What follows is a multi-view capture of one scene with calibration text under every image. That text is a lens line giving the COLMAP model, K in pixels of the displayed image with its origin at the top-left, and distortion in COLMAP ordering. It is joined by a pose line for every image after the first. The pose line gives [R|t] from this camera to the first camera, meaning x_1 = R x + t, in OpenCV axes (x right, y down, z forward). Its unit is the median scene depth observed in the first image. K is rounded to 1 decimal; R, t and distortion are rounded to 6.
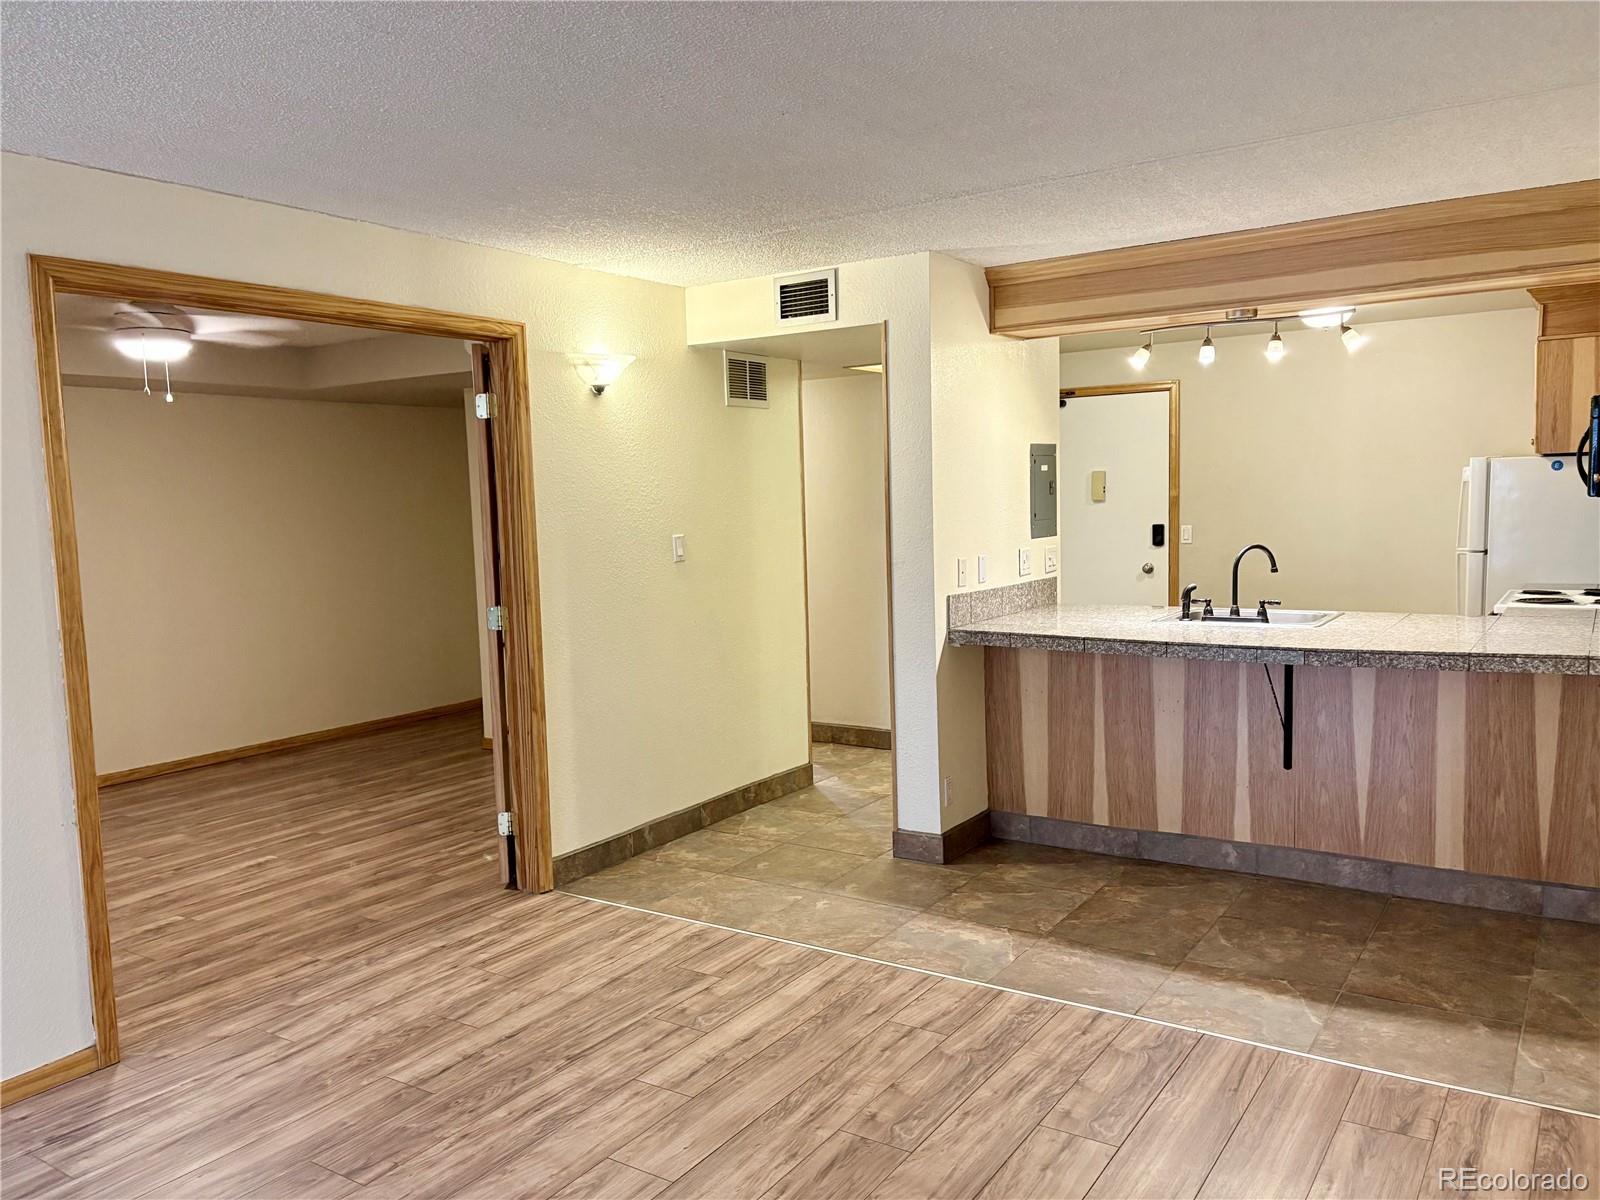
lens RADIAL K [[1211.3, 0, 810.1], [0, 1211.3, 603.2], [0, 0, 1]] dist [0.039681, -0.036303]
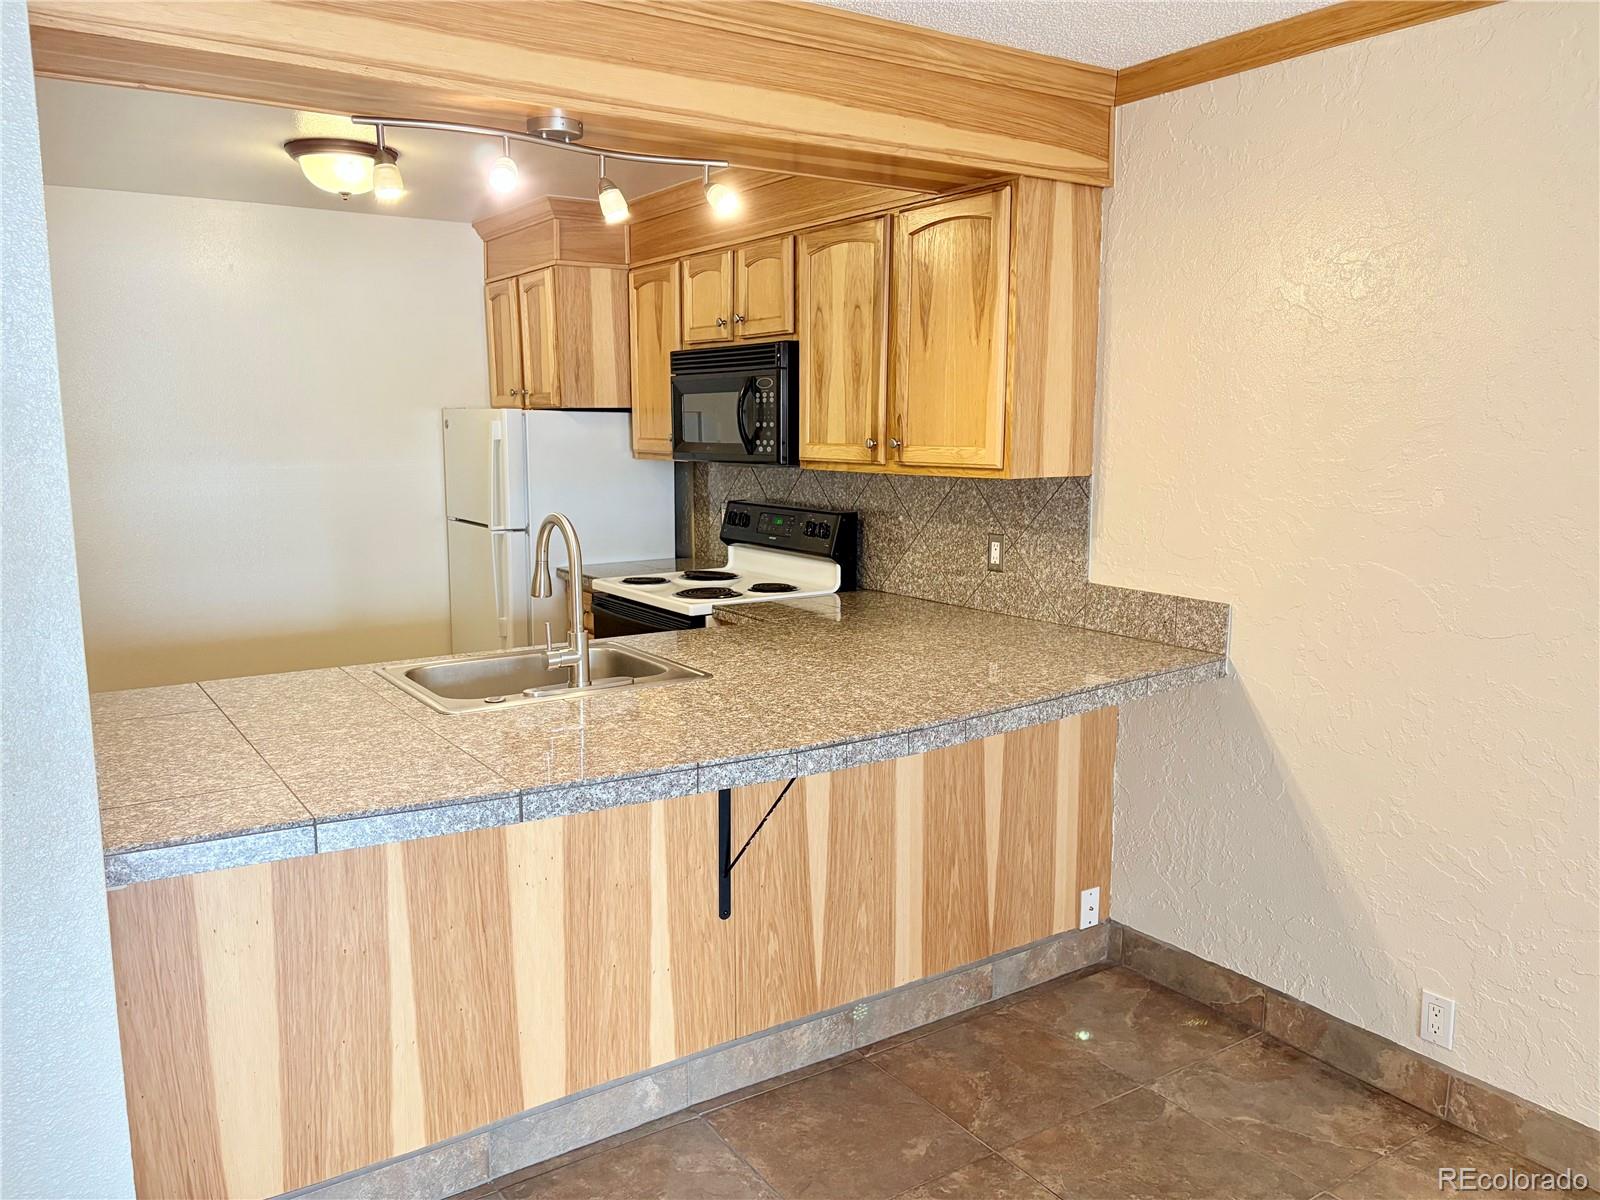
lens RADIAL K [[1211.2, 0, 800.0], [0, 1211.2, 600.0], [0, 0, 1]] dist [0.056275, -0.145563]
pose [[0.390132, -0.107452, 0.914468, -0.124765], [0.074690, 0.993587, 0.084884, -0.067621], [-0.917725, 0.035186, 0.395656, 0.704295]]
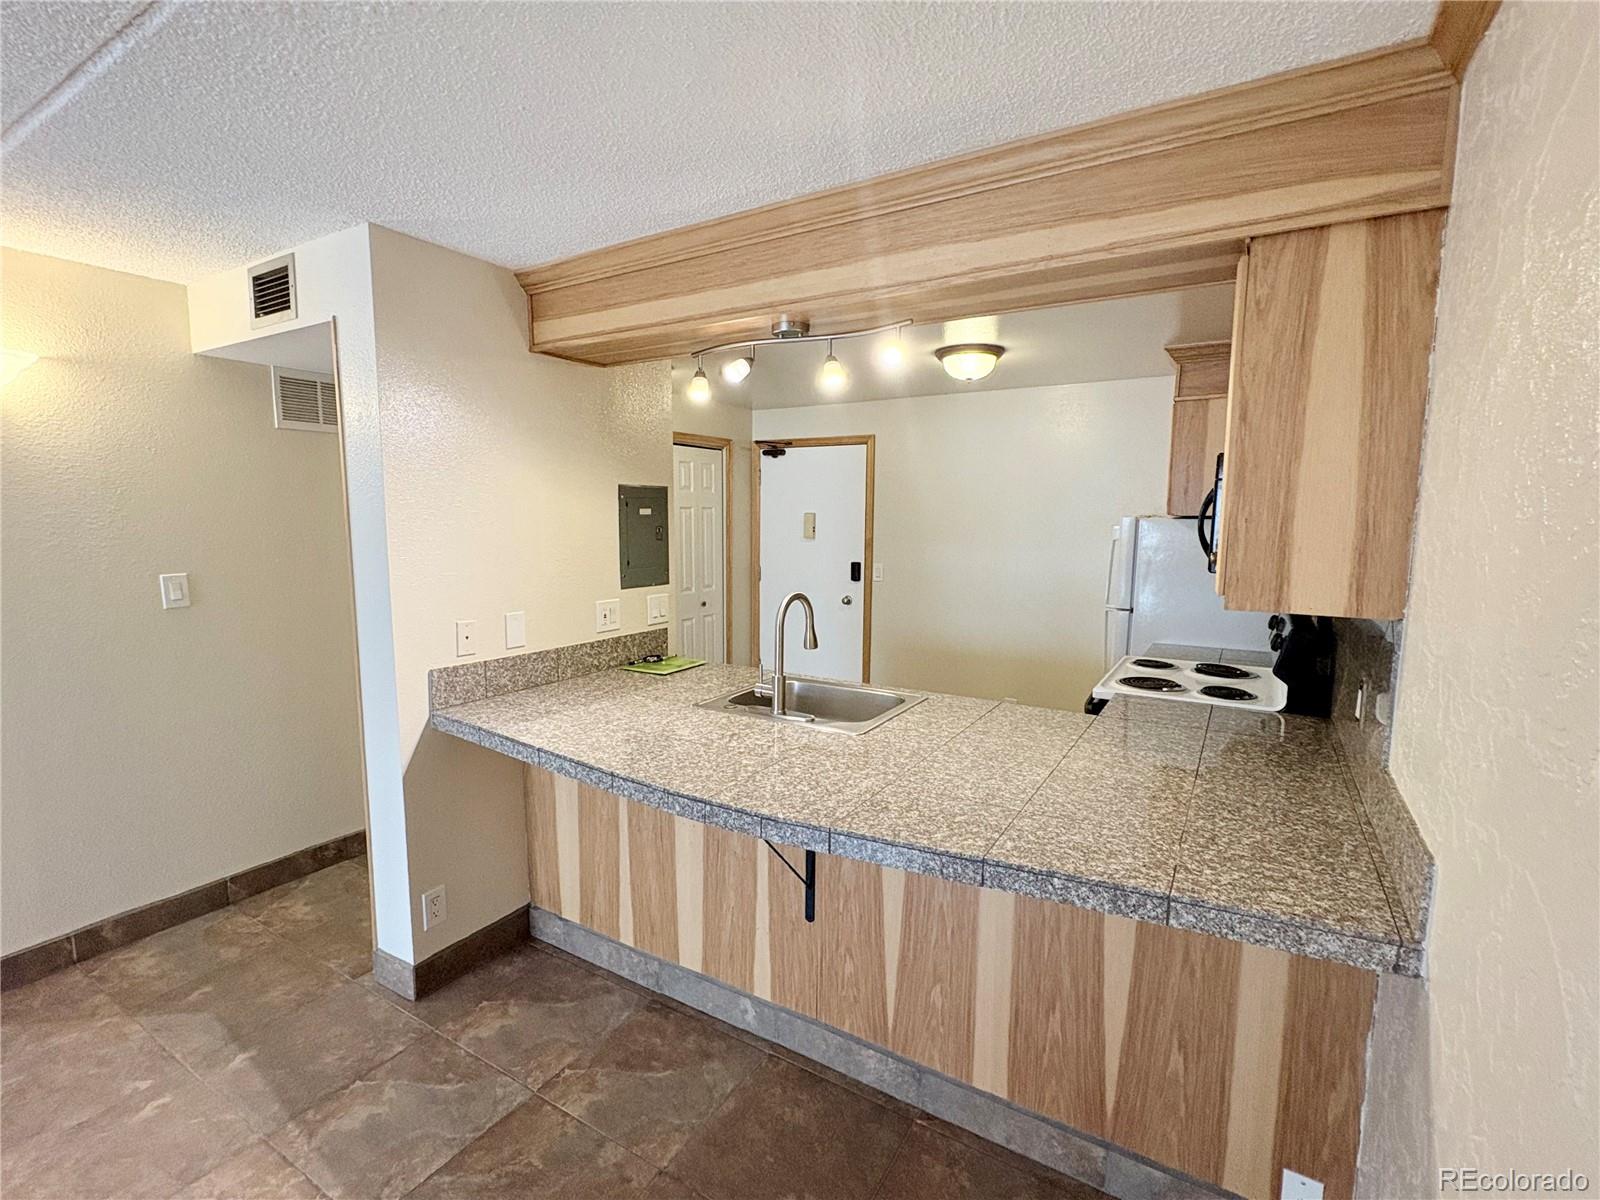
lens RADIAL K [[741.8, 0, 800.0], [0, 741.8, 600.0], [0, 0, 1]] dist [0.001920, -0.000623]
pose [[0.998859, 0.031652, 0.035753, 0.354064], [-0.032571, 0.999146, 0.025416, -0.076070], [-0.034918, -0.026552, 0.999037, 0.524679]]
